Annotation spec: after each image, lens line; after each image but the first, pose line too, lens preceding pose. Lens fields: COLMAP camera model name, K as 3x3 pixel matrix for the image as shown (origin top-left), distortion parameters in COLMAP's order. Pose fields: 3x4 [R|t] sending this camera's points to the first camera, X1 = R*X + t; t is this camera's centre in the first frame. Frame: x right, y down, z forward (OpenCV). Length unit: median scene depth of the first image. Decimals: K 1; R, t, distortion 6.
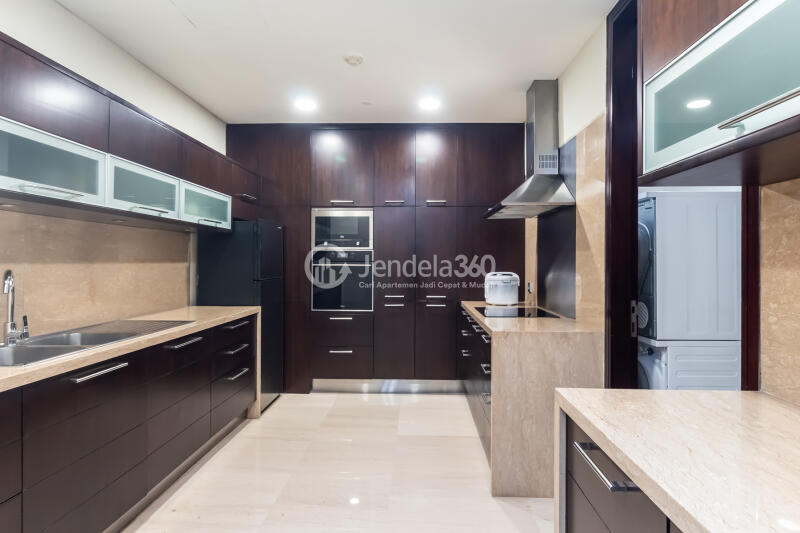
lens RADIAL K [[437.0, 0, 400.6], [0, 437.0, 262.7], [0, 0, 1]] dist [0.000512, 0.000110]
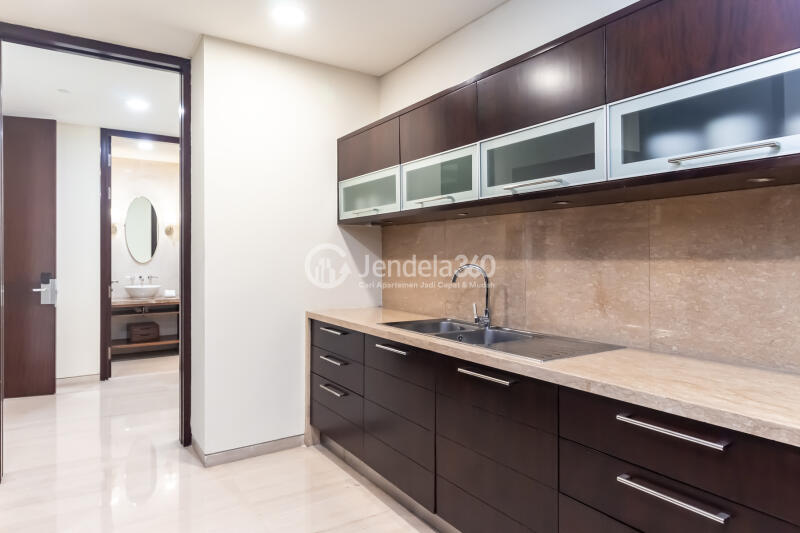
lens RADIAL K [[489.4, 0, 399.4], [0, 489.4, 262.8], [0, 0, 1]] dist [-0.000897, -0.000123]
pose [[-0.807416, 0.001109, -0.589982, 0.075211], [-0.002999, 0.999978, 0.005984, 0.002063], [0.589975, 0.006601, -0.807394, 1.629439]]
